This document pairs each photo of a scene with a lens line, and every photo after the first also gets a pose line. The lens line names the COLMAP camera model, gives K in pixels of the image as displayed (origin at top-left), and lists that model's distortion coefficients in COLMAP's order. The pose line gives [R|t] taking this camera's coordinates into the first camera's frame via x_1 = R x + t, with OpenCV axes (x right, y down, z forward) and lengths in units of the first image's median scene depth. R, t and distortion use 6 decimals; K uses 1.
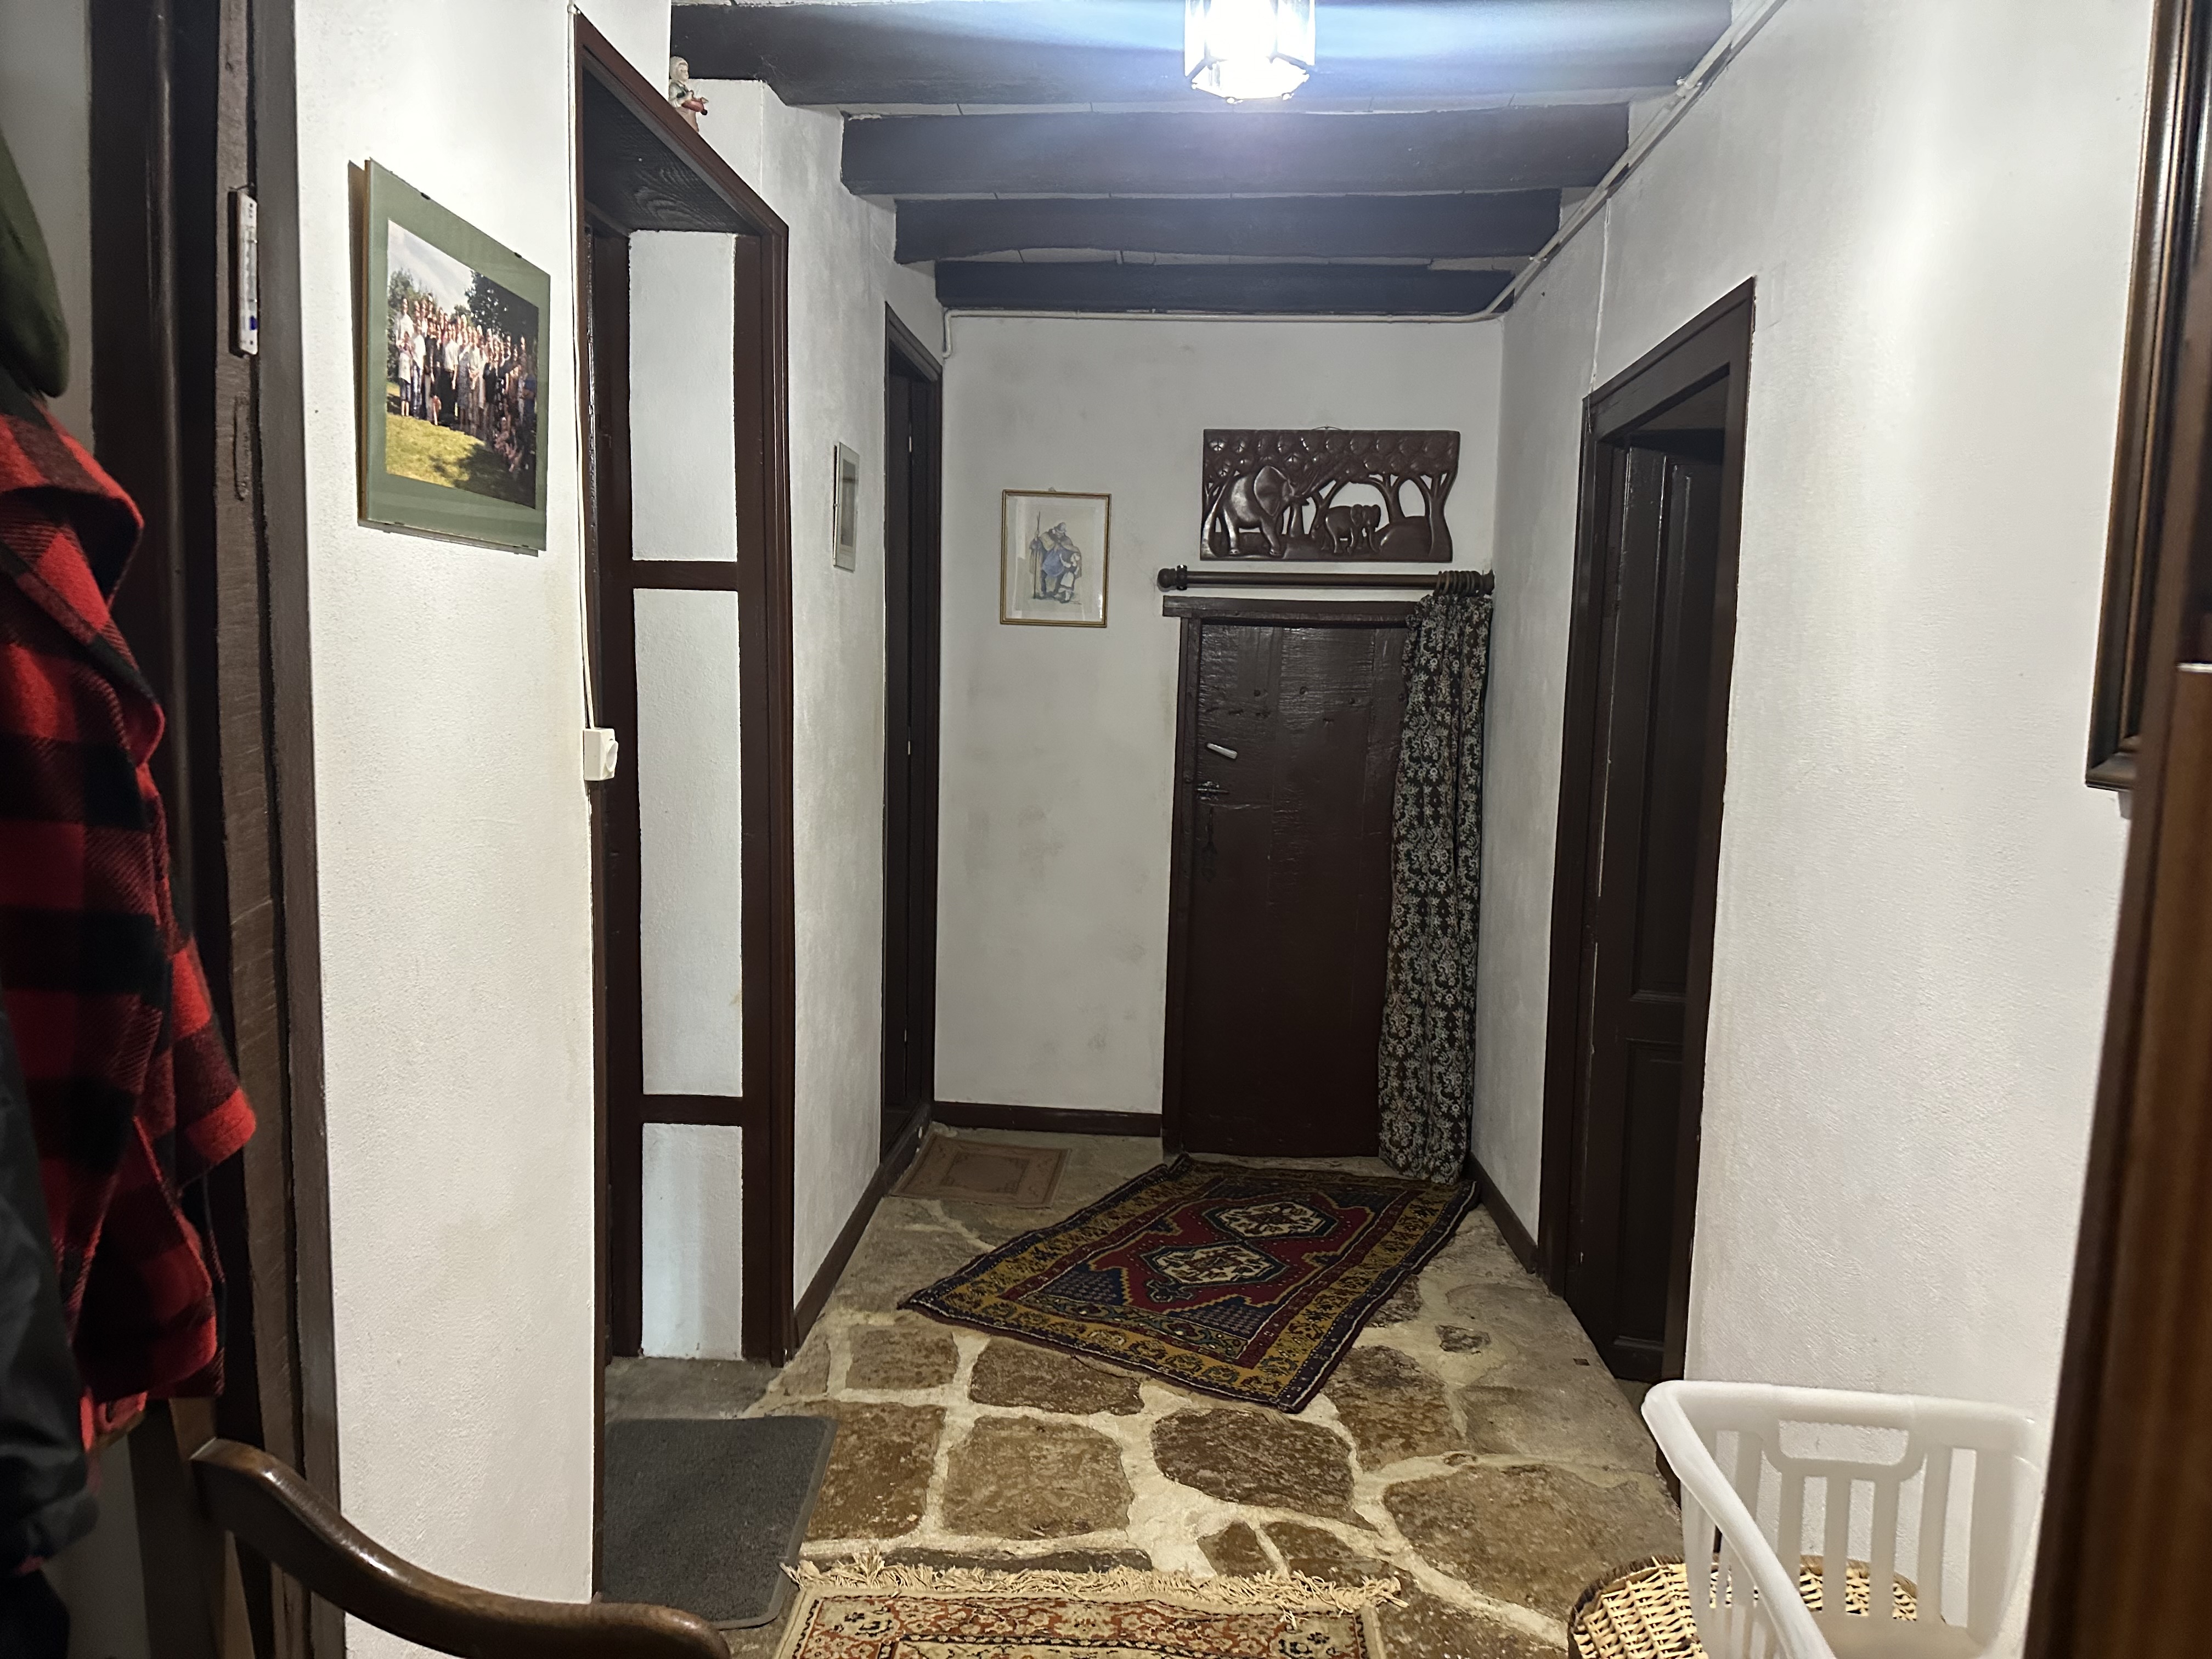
lens RADIAL K [[1532.6, 0, 1100.6], [0, 1532.6, 827.0], [0, 0, 1]] dist [0.071768, -0.033779]
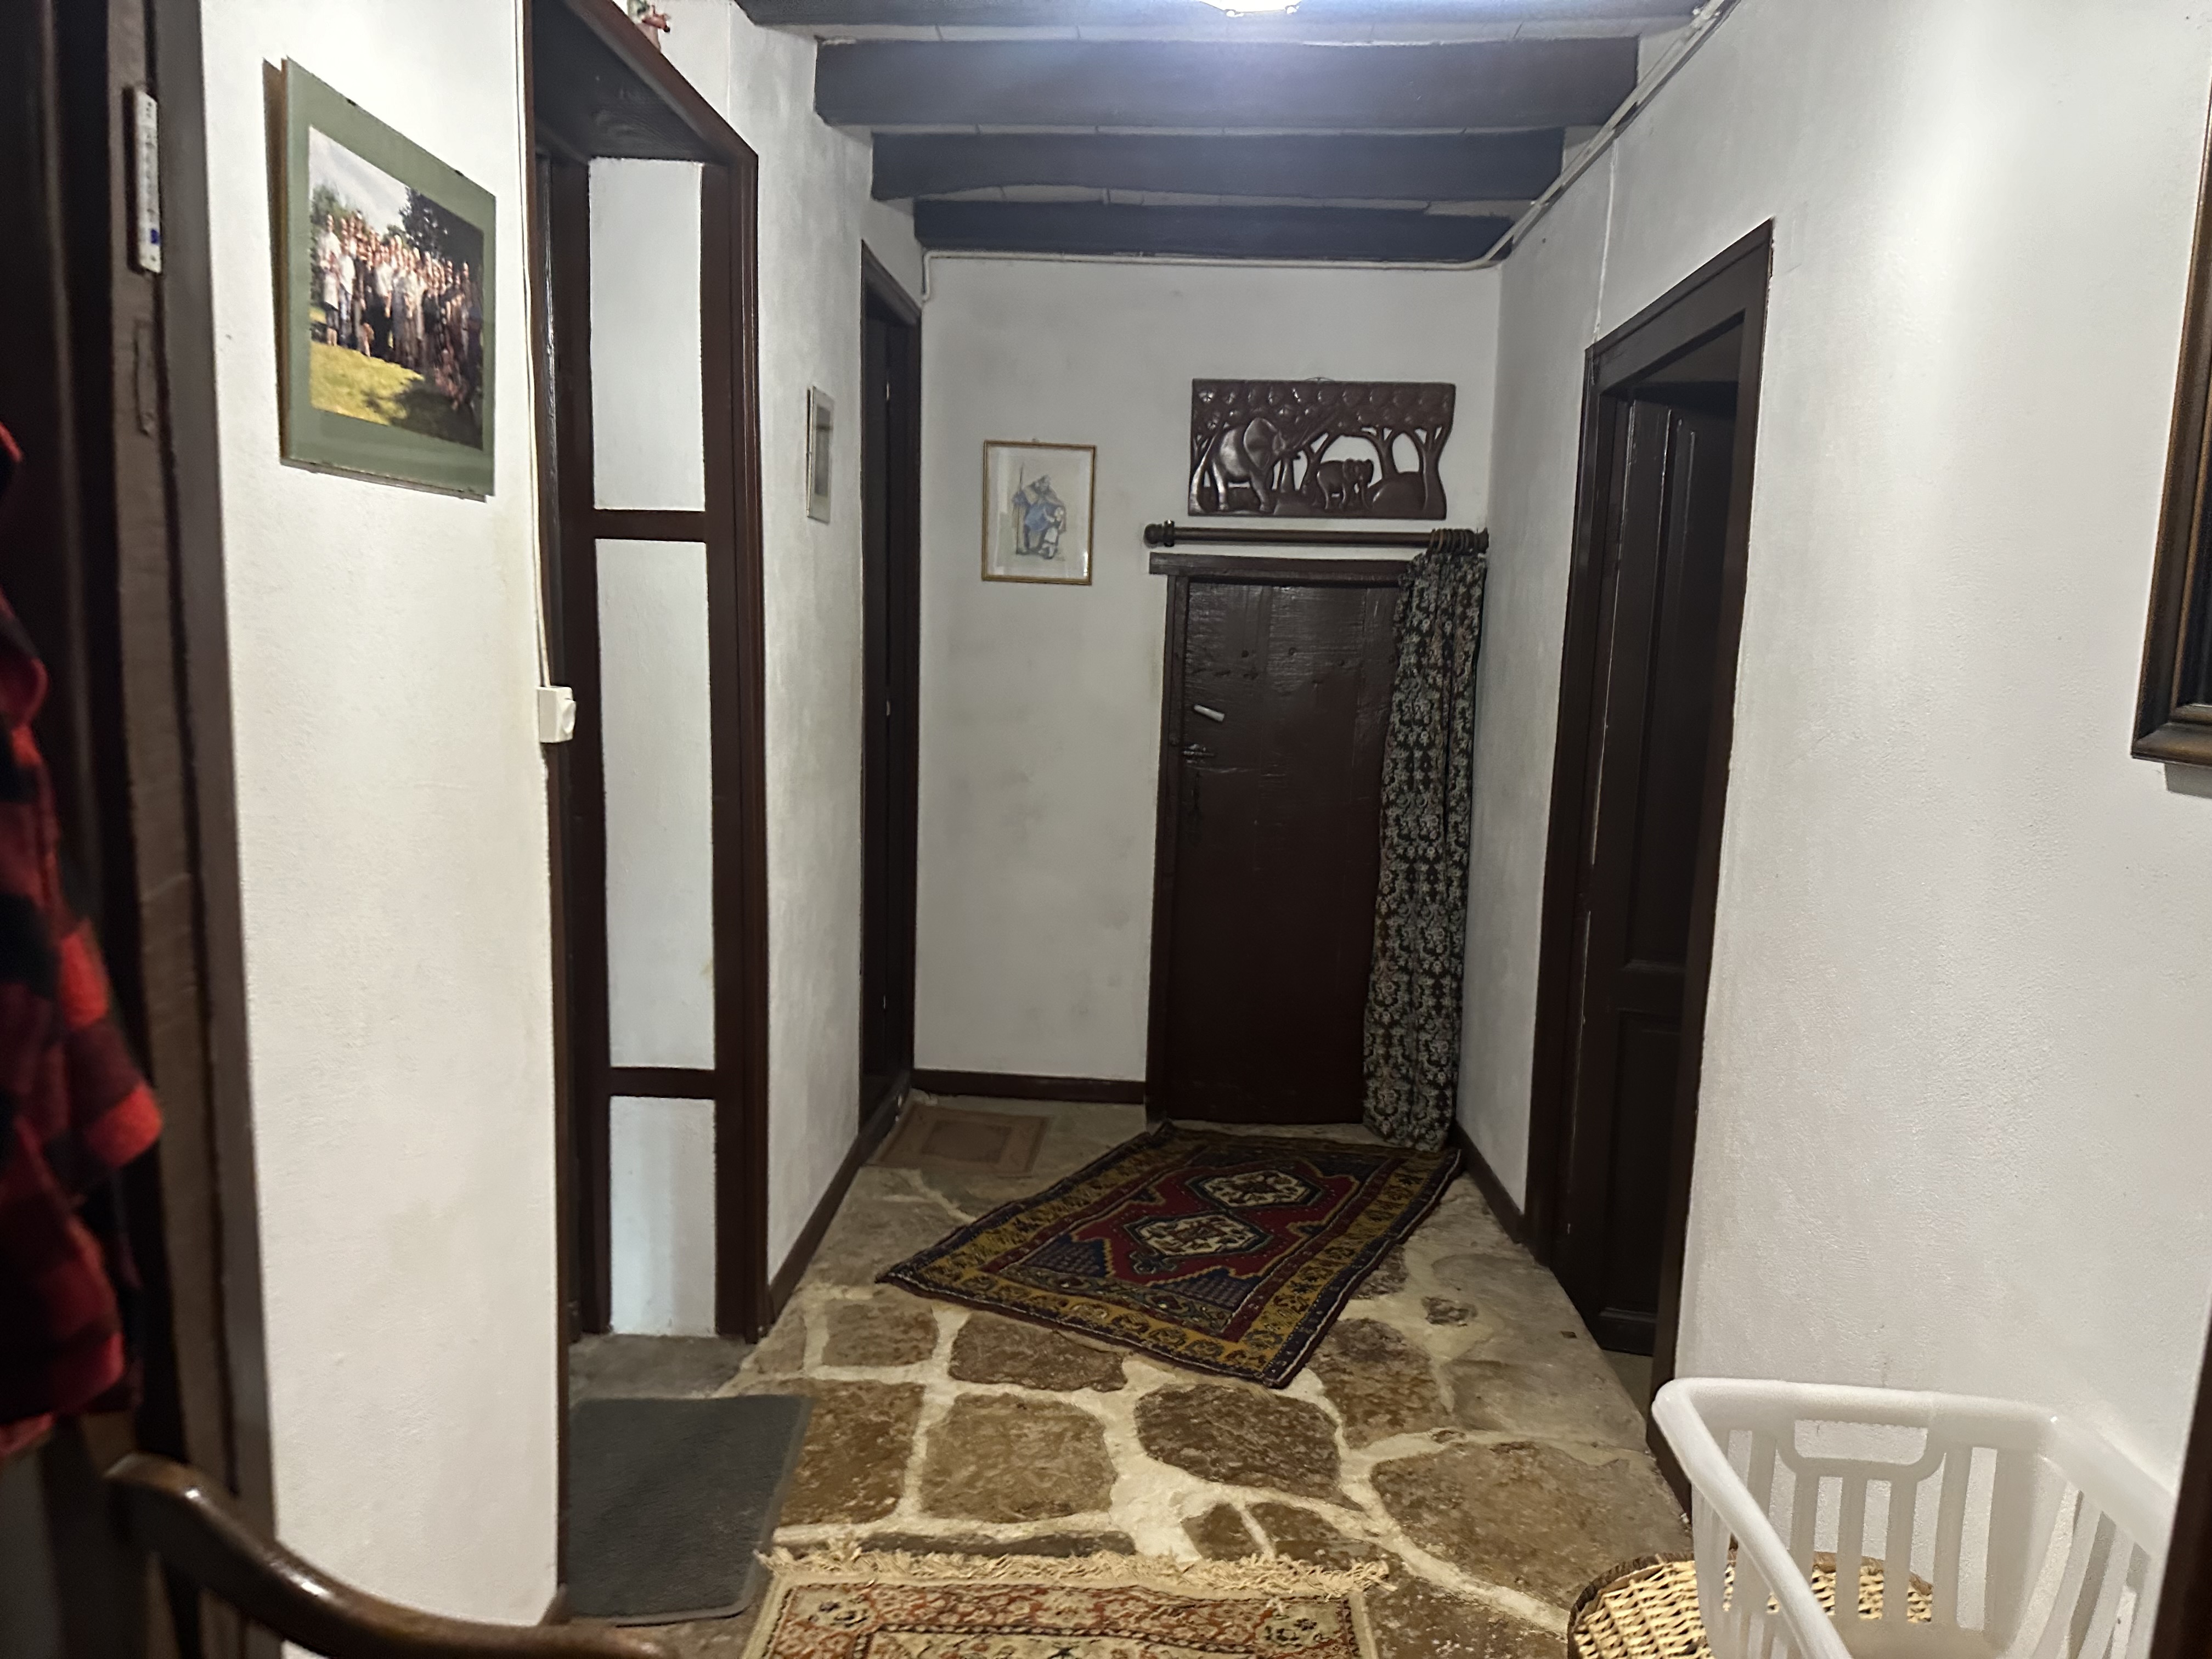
lens RADIAL K [[1532.6, 0, 1106.0], [0, 1532.6, 839.0], [0, 0, 1]] dist [0.071768, -0.033779]
pose [[0.999865, 0.003977, 0.015938, -0.002478], [-0.004516, 0.999413, 0.033950, -0.003720], [-0.015794, -0.034017, 0.999296, 0.036091]]
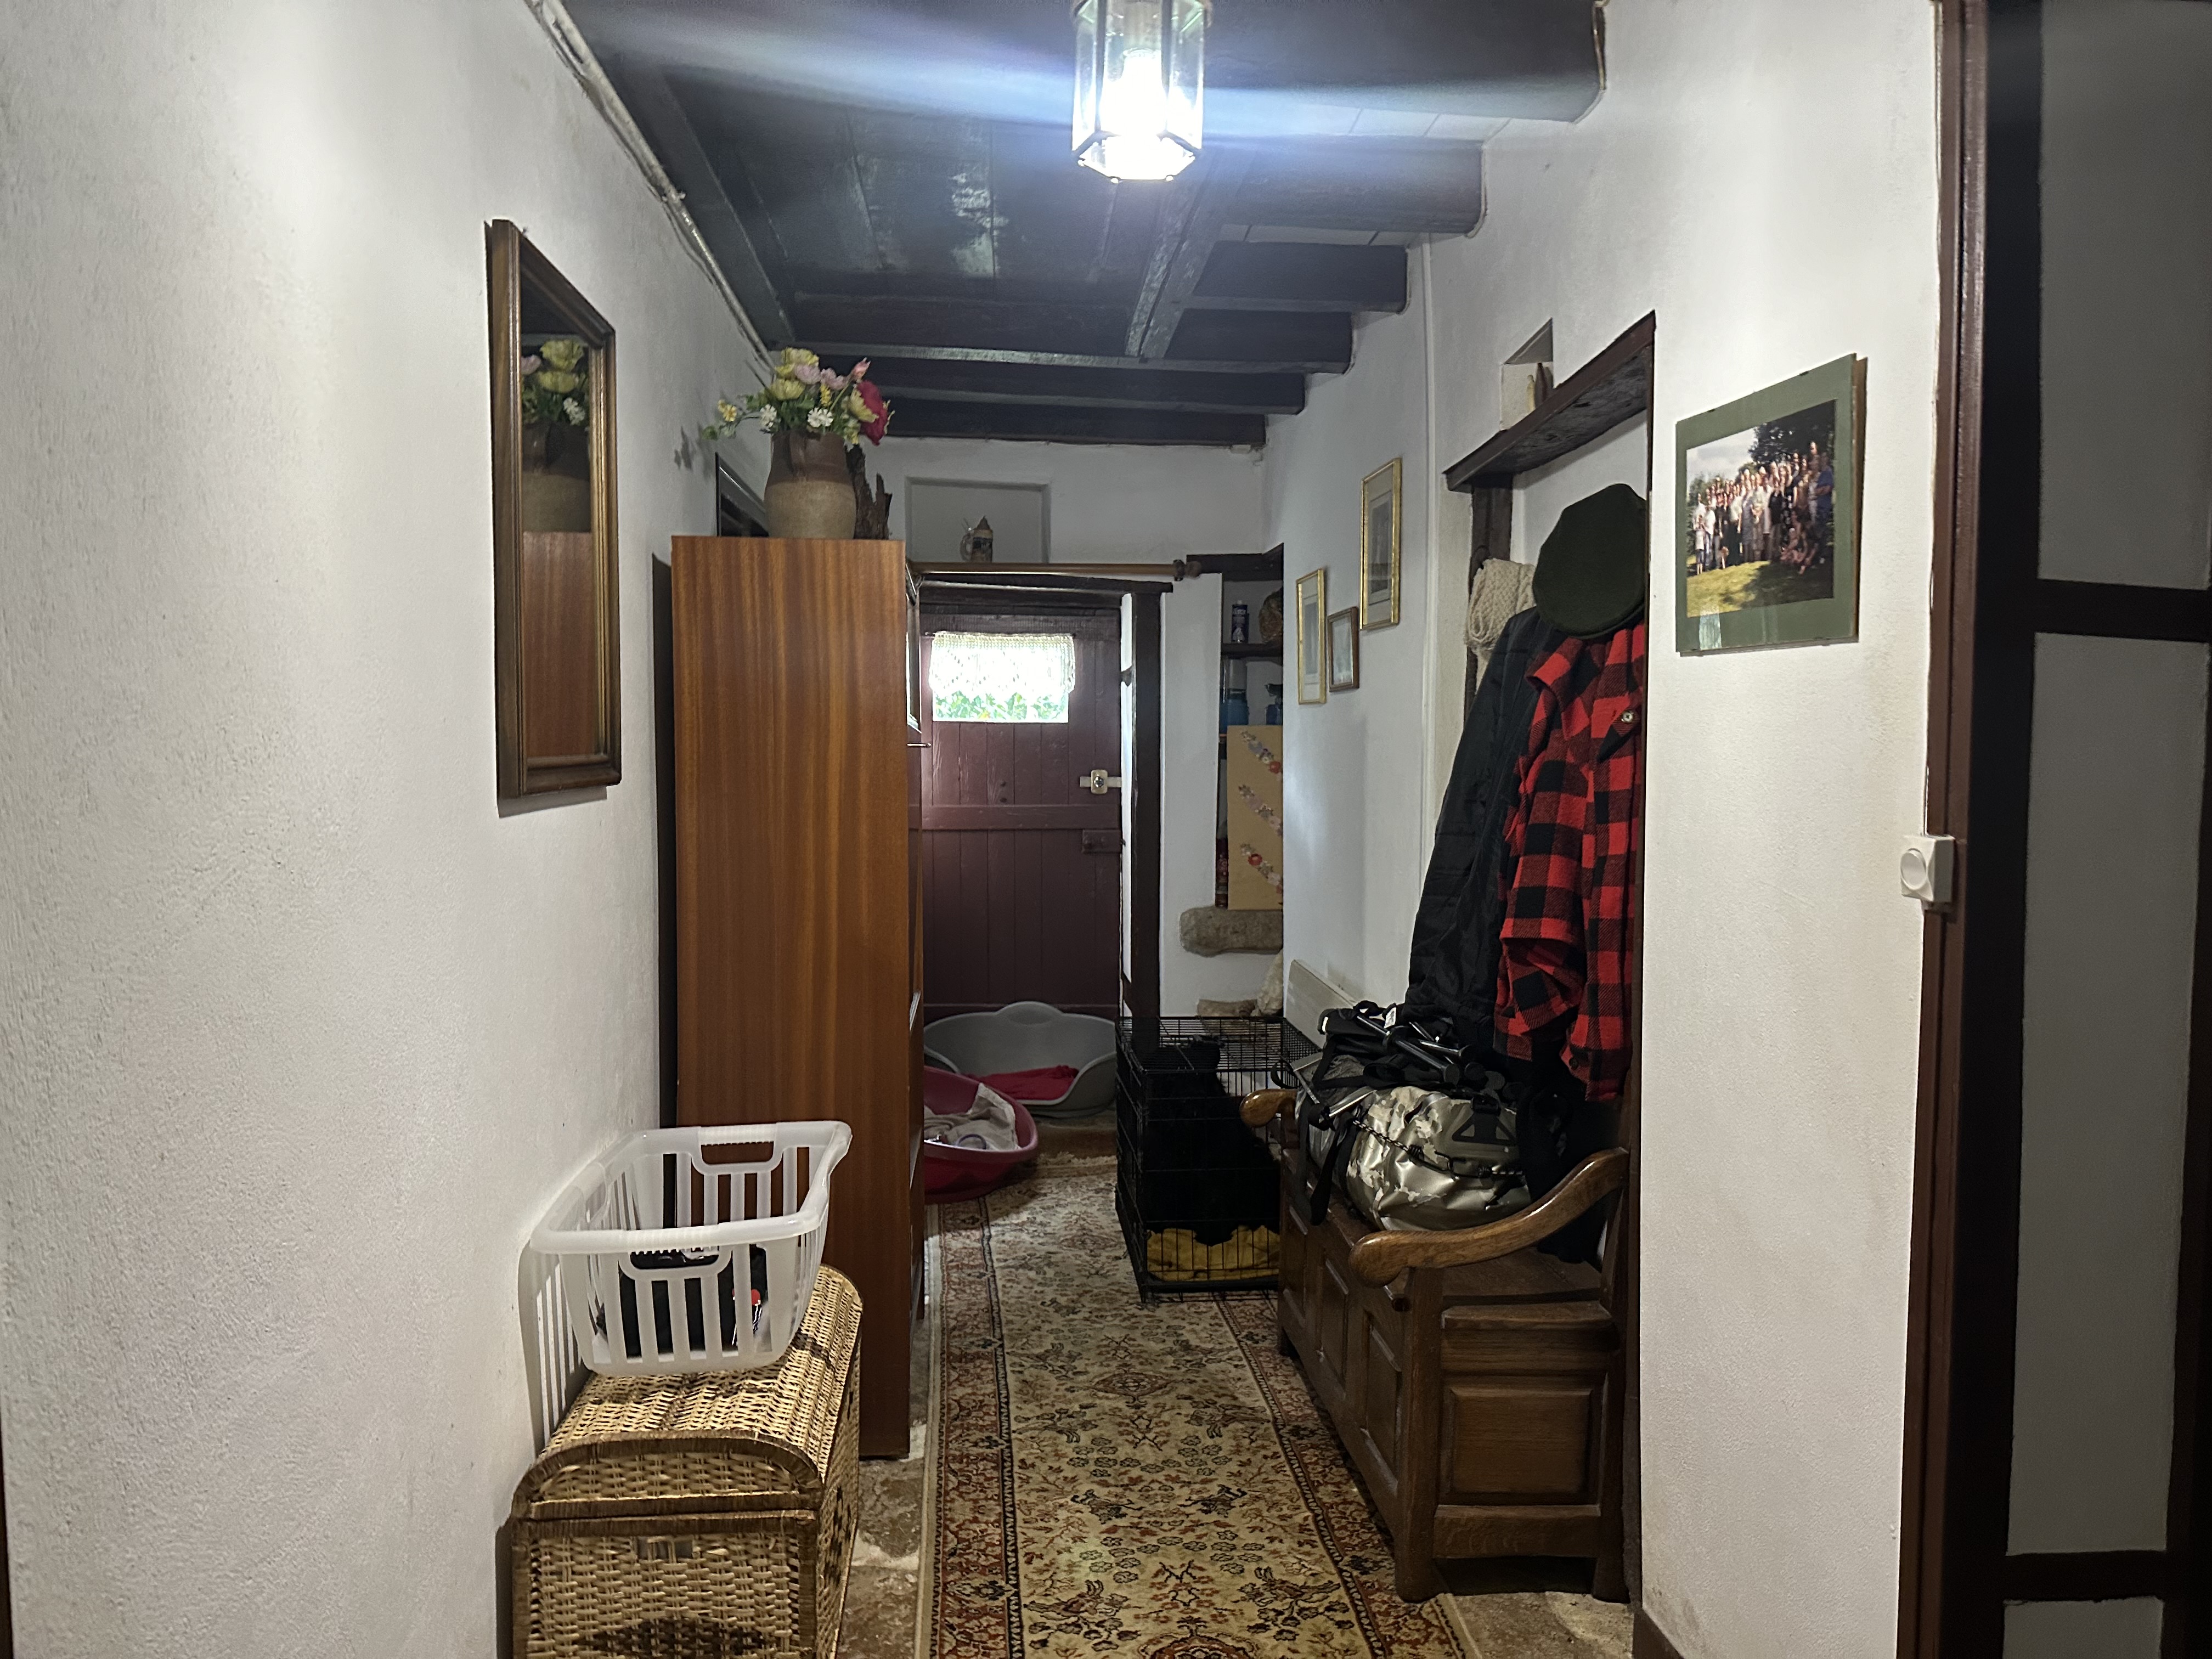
lens RADIAL K [[1532.6, 0, 1109.0], [0, 1532.6, 822.5], [0, 0, 1]] dist [0.071768, -0.033779]
pose [[-0.987051, -0.016901, -0.159514, 0.176519], [-0.043902, 0.984928, 0.167300, -0.145504], [0.154283, 0.172137, -0.972916, 1.339227]]
